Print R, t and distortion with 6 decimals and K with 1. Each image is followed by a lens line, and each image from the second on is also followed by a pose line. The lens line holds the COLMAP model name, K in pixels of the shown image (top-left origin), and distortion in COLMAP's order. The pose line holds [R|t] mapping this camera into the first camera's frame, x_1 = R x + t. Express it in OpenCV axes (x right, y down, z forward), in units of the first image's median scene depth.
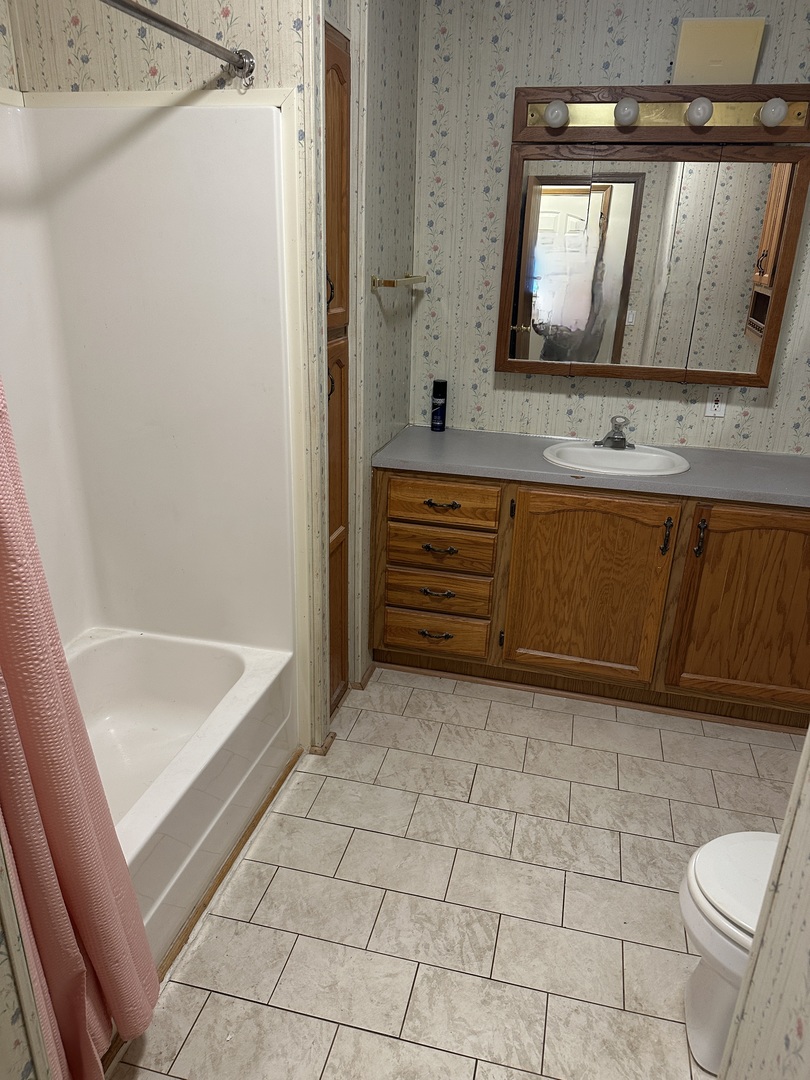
lens RADIAL K [[755.8, 0, 405.0], [0, 755.8, 540.0], [0, 0, 1]] dist [0.057747, -0.066604]
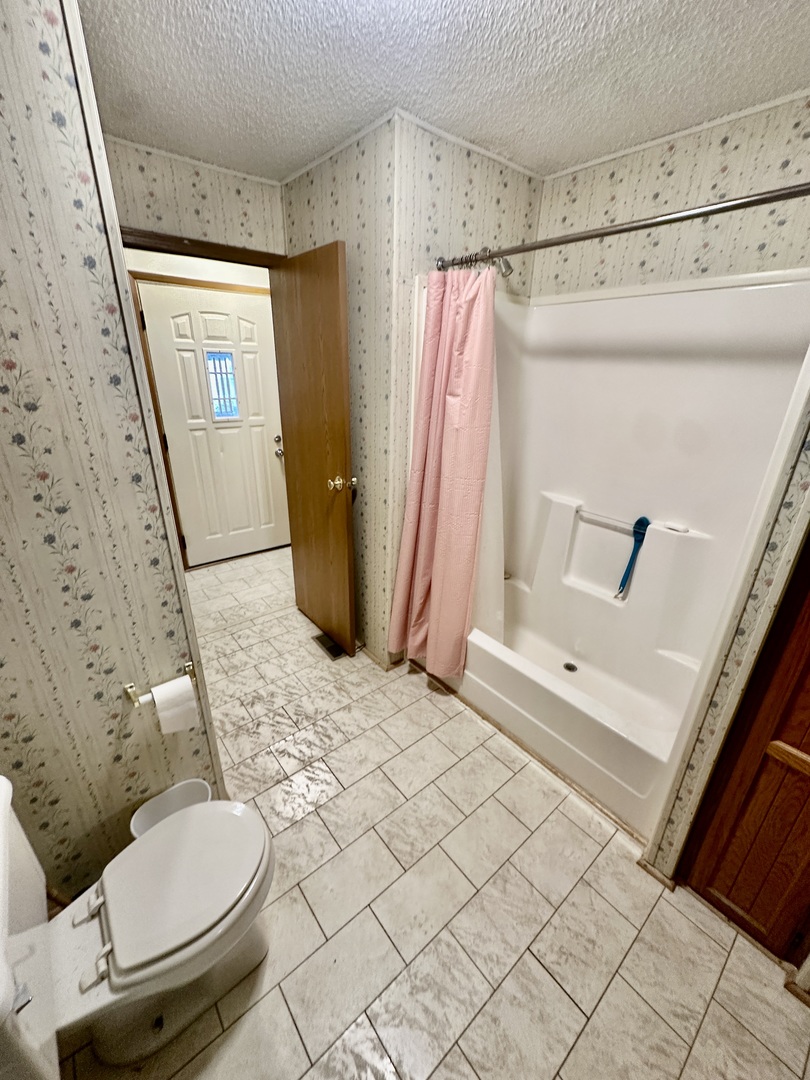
lens RADIAL K [[429.0, 0, 400.2], [0, 429.0, 538.3], [0, 0, 1]] dist [-0.000375, 0.000225]
pose [[-0.599073, 0.260490, -0.757137, 0.508313], [-0.325322, 0.784847, 0.527429, -0.327680], [0.731627, 0.562282, -0.385437, 0.895235]]
